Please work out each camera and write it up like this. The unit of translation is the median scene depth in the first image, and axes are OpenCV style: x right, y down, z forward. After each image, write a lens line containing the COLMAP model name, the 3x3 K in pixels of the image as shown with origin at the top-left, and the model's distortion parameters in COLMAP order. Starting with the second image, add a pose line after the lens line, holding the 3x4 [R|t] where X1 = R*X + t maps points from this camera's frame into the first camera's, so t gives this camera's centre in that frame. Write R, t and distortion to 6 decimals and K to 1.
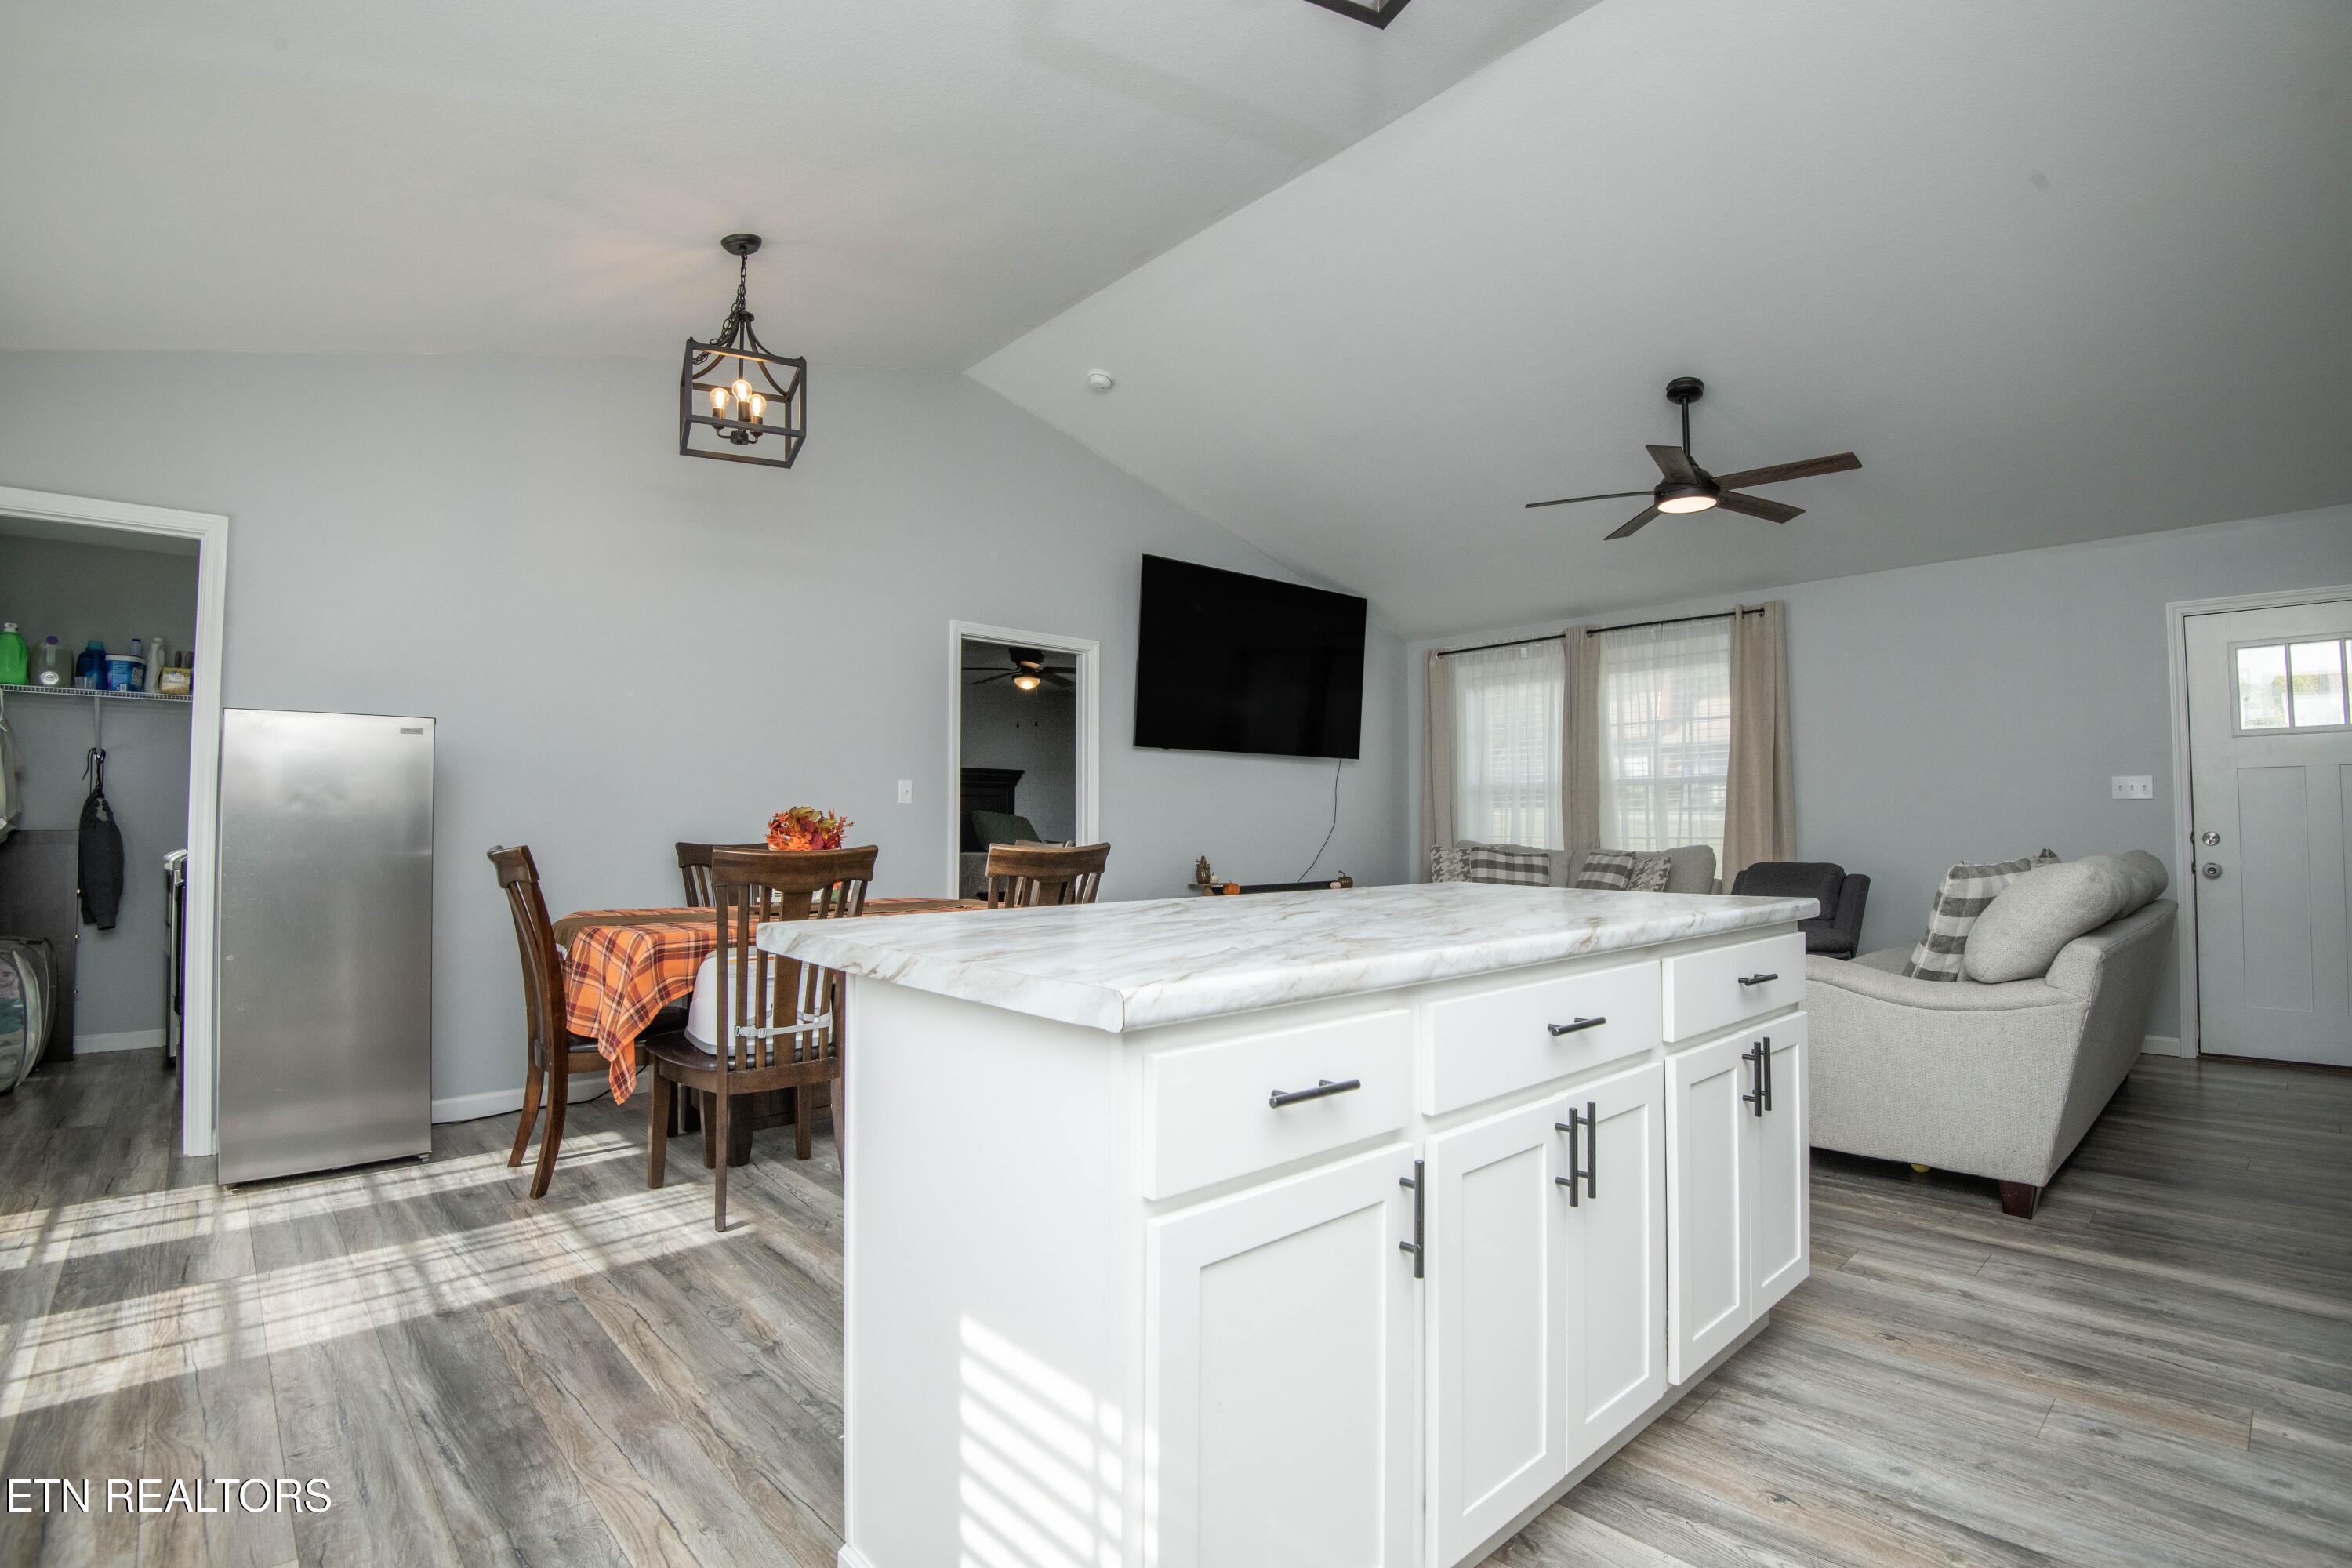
lens RADIAL K [[1076.0, 0, 1176.0], [0, 1076.0, 784.0], [0, 0, 1]] dist [-0.002898, -0.015408]
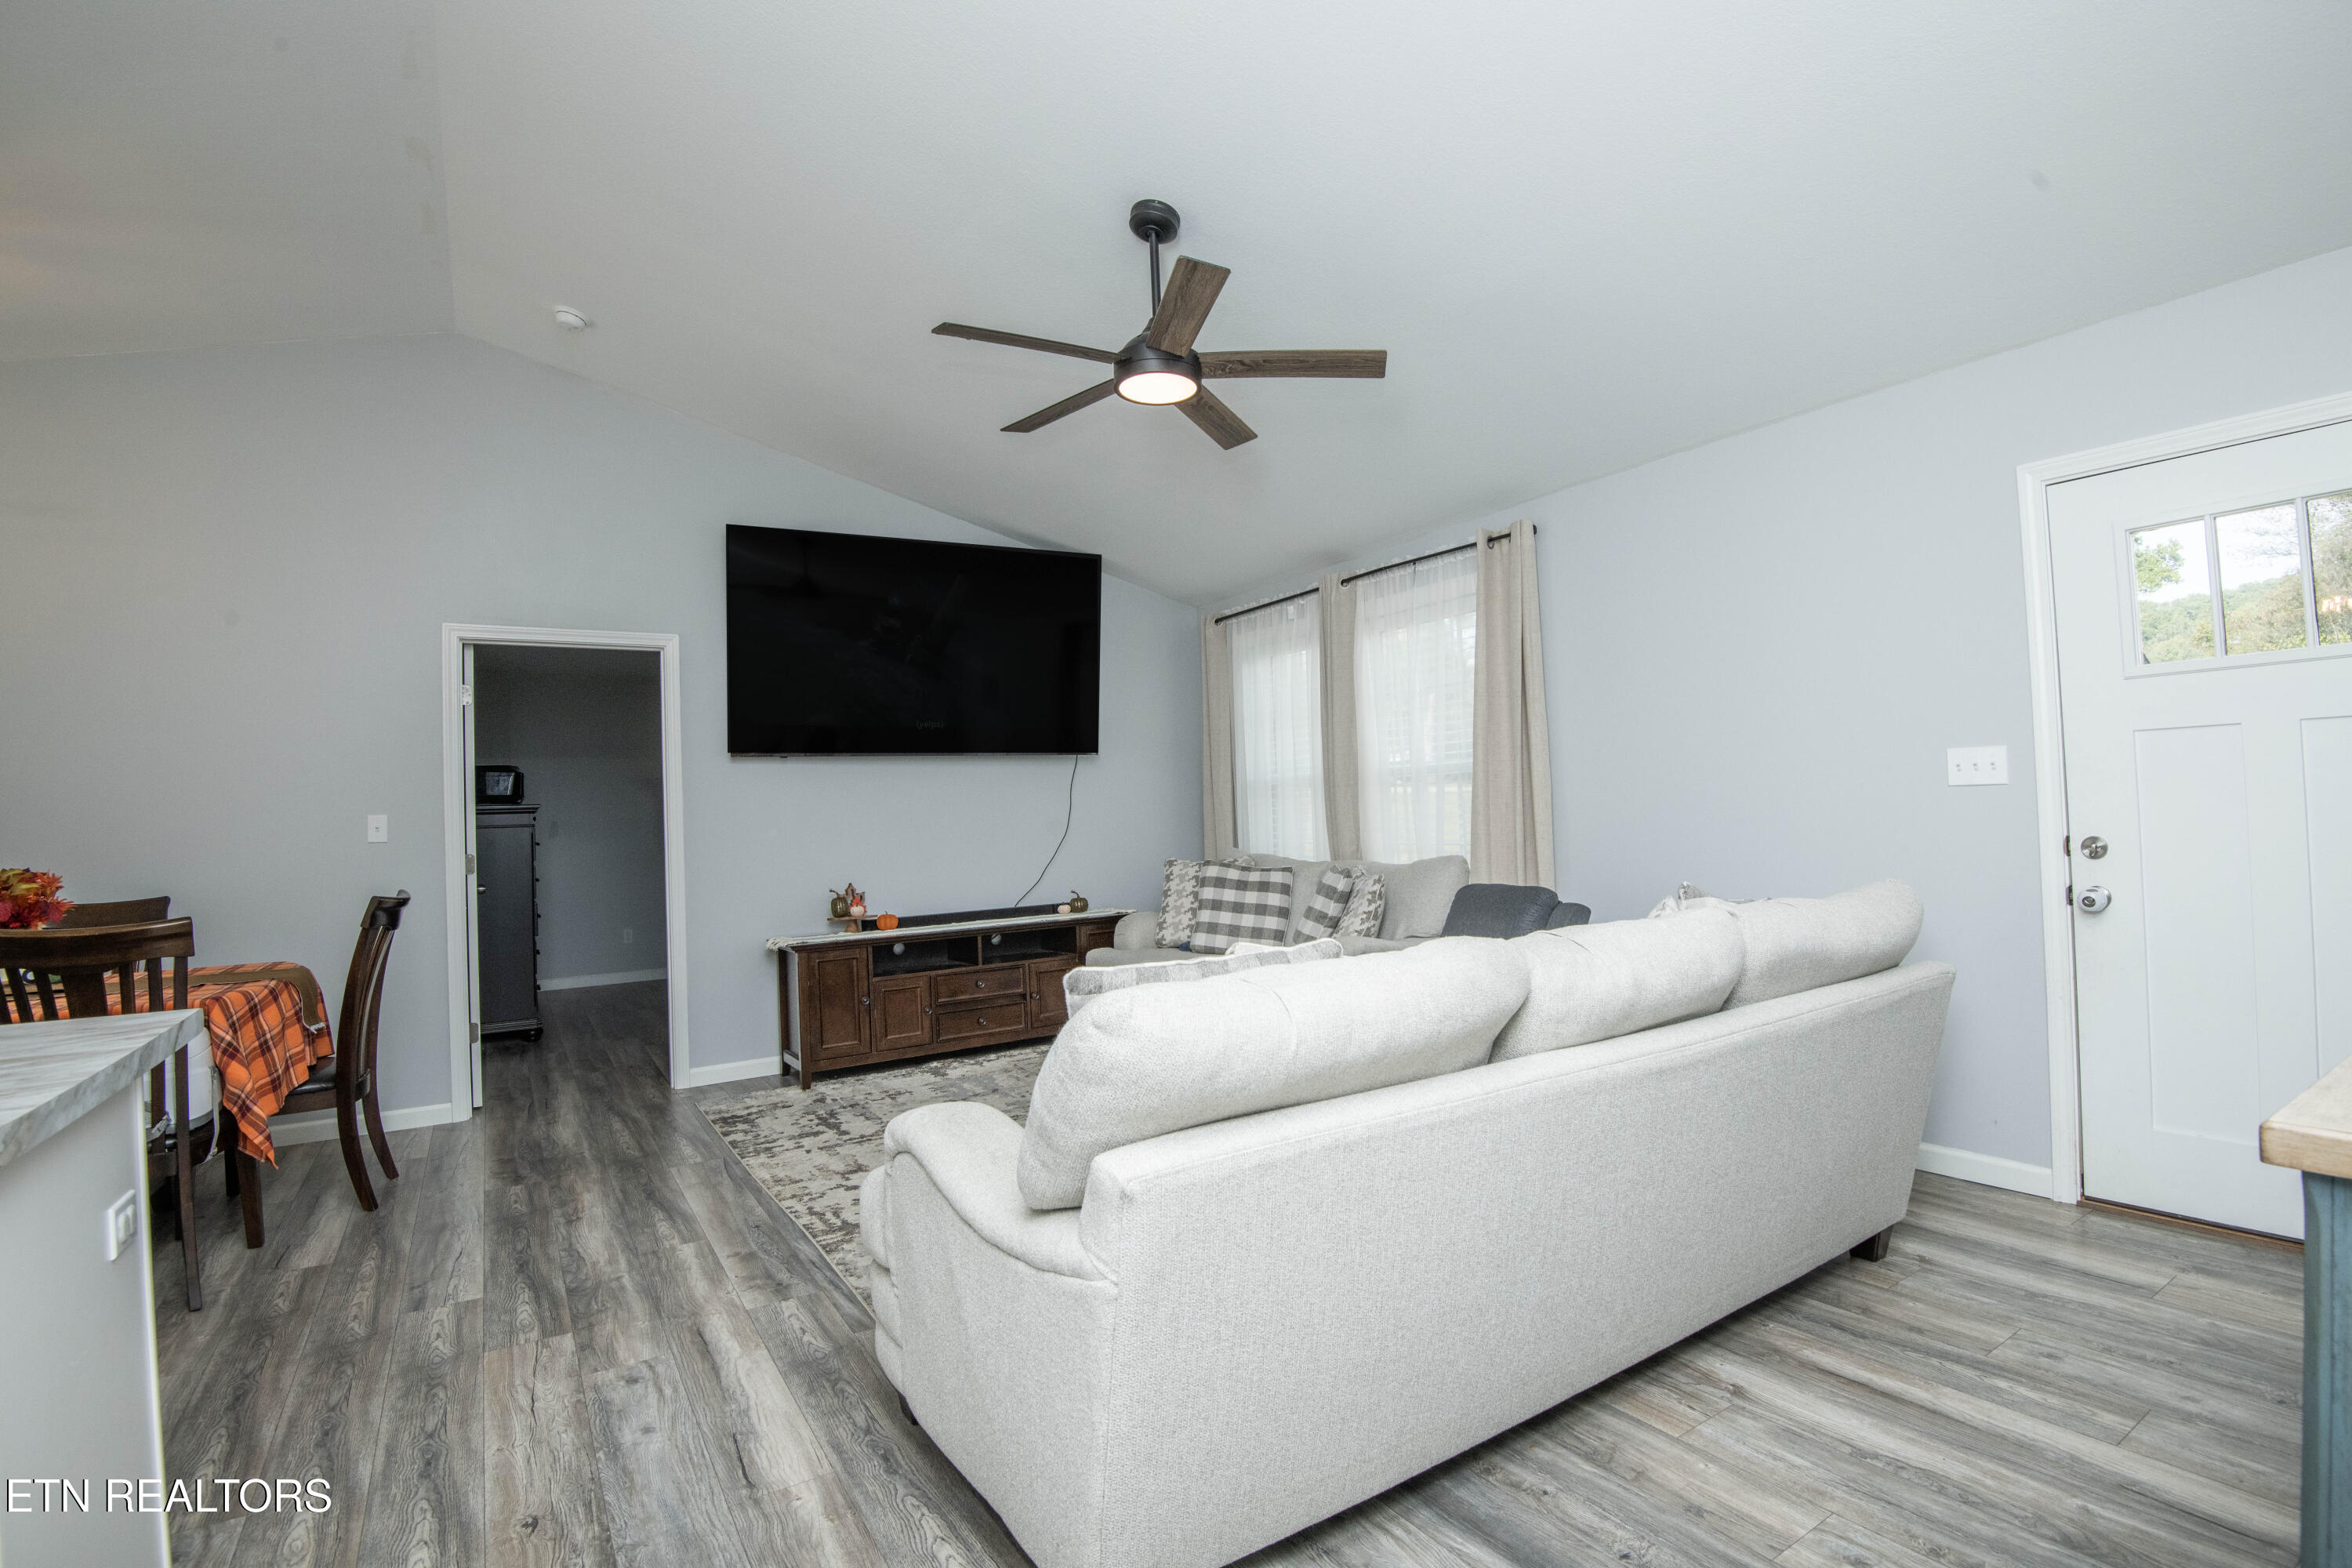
lens RADIAL K [[1060.0, 0, 1176.0], [0, 1060.0, 784.0], [0, 0, 1]] dist [-0.017436, -0.000243]
pose [[0.988089, -0.041745, -0.148114, 0.405281], [0.044745, 0.998854, 0.016979, -0.013707], [0.147236, -0.023404, 0.988824, 0.242388]]
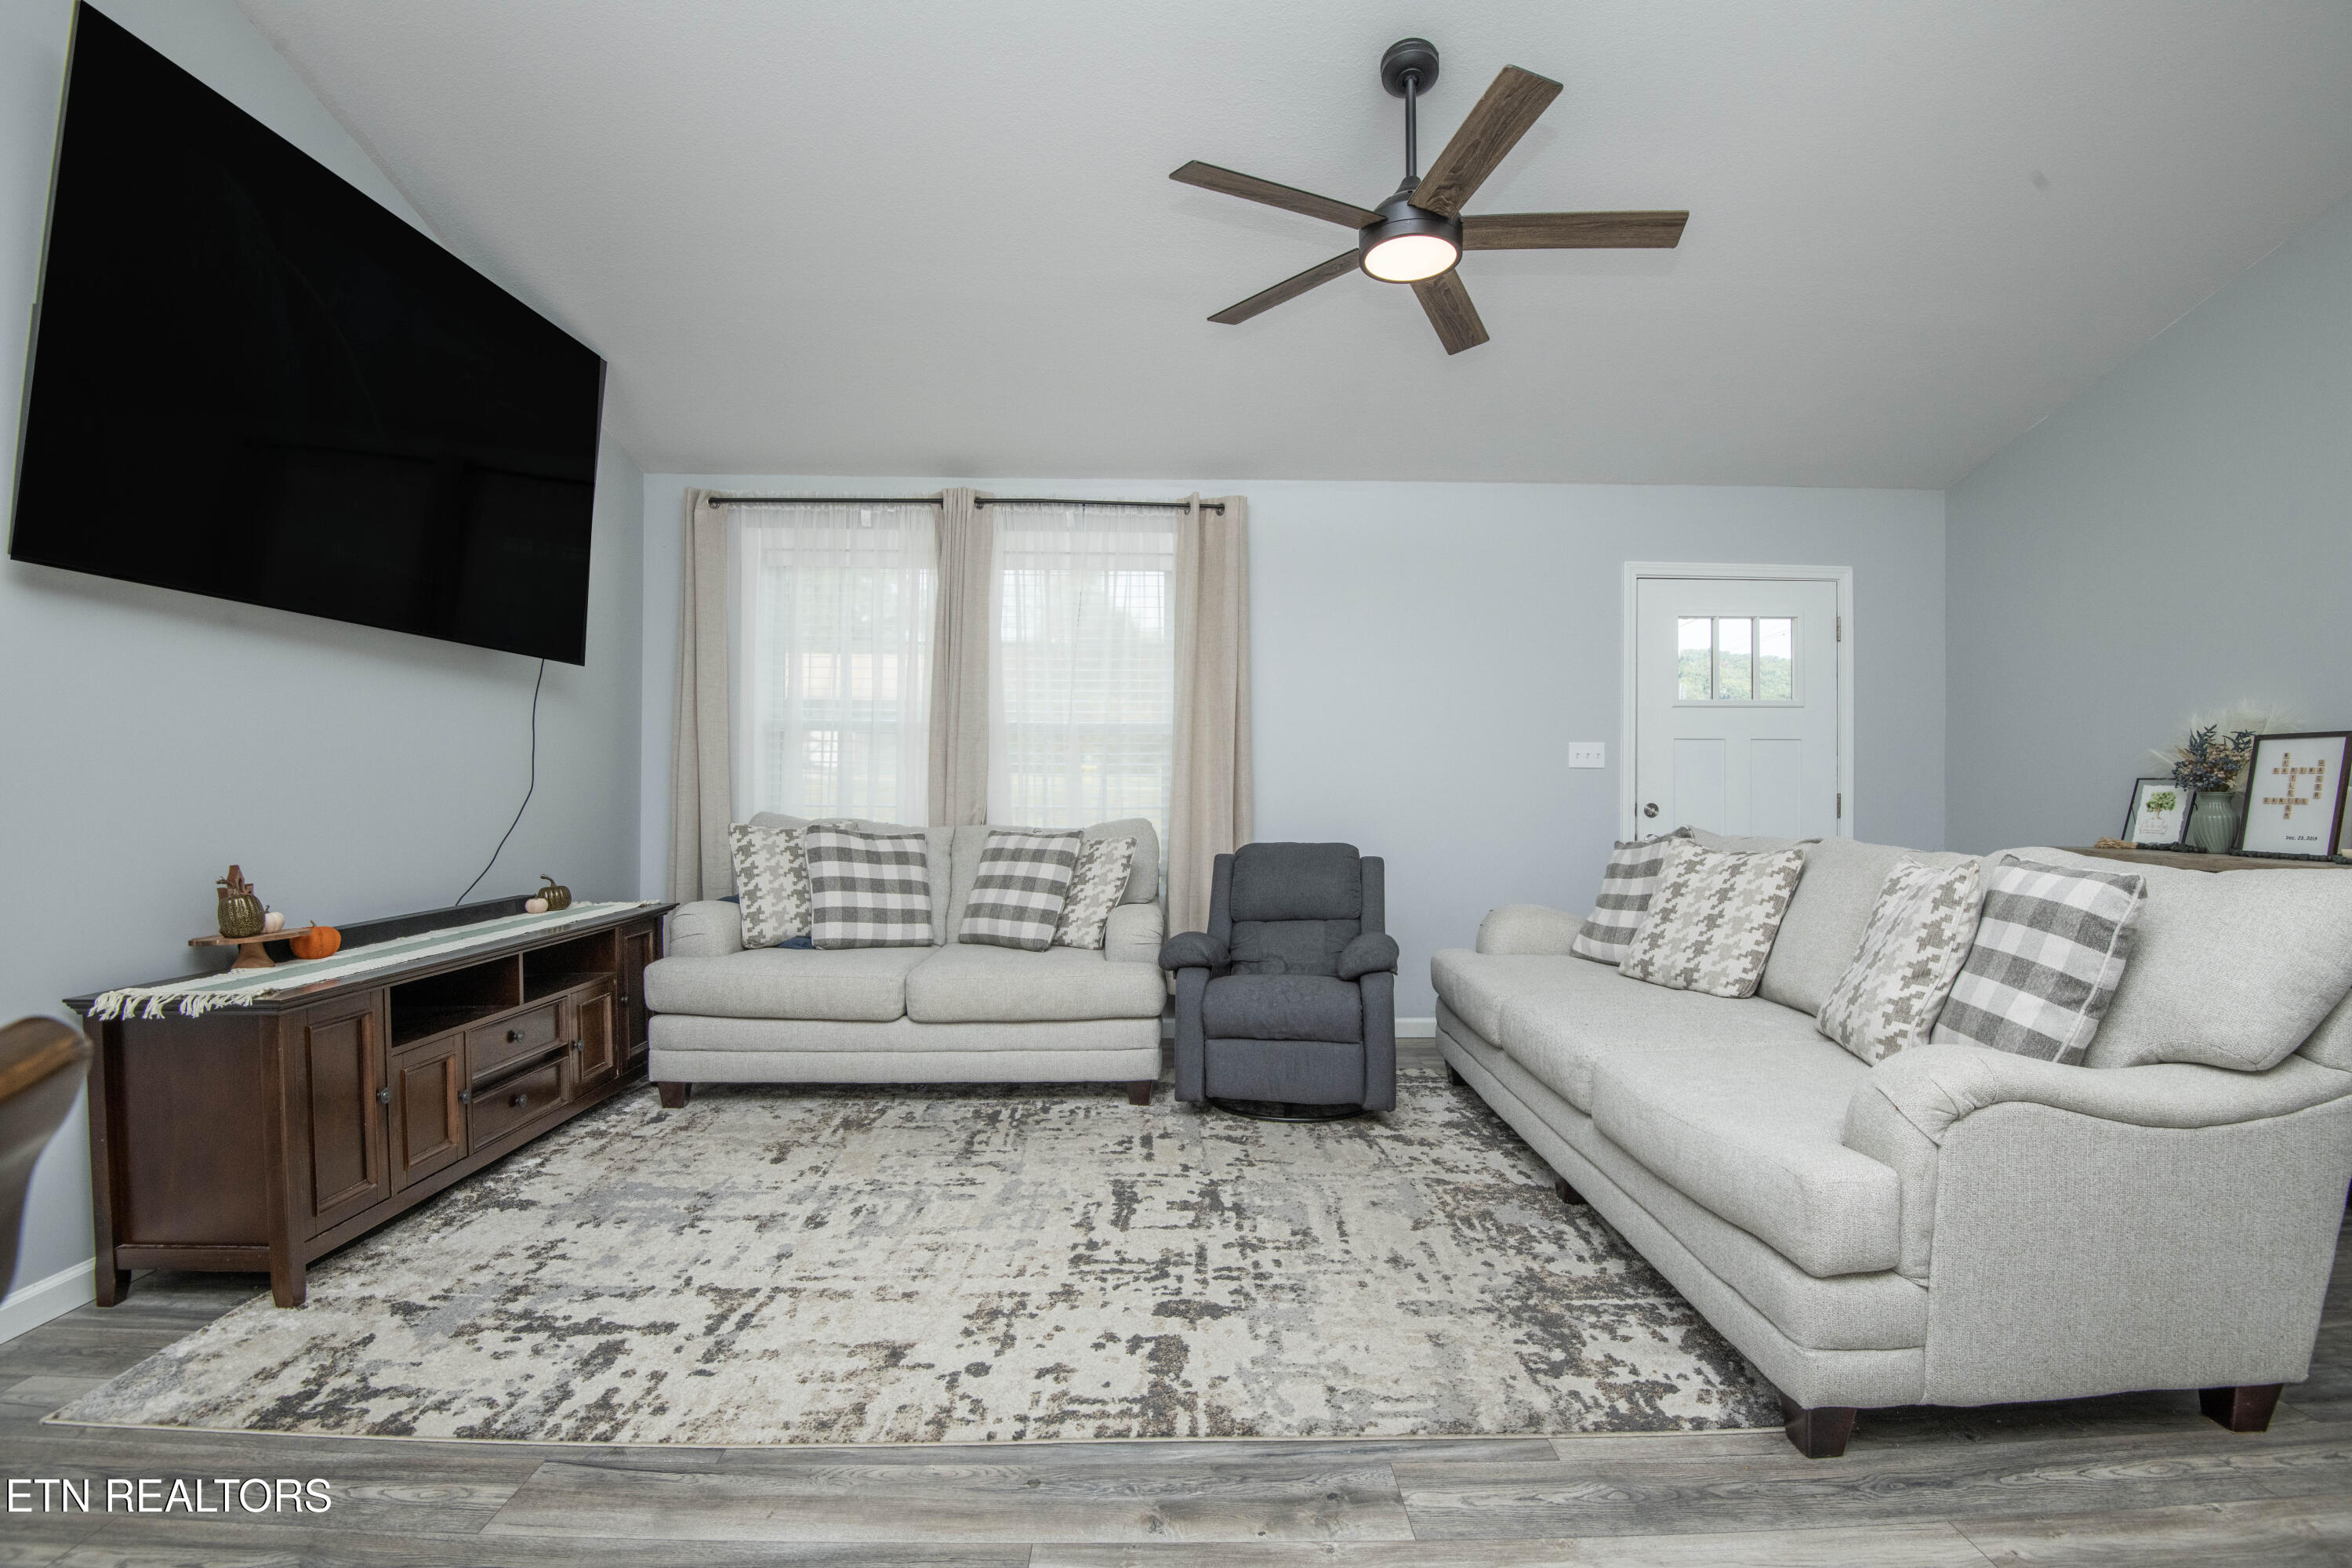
lens RADIAL K [[1076.0, 0, 1176.0], [0, 1076.0, 784.0], [0, 0, 1]] dist [-0.002898, -0.015408]
pose [[0.657165, 0.006000, 0.753723, -0.041742], [-0.036464, 0.999051, 0.023840, 0.015352], [-0.752864, -0.043151, 0.656760, 0.504465]]
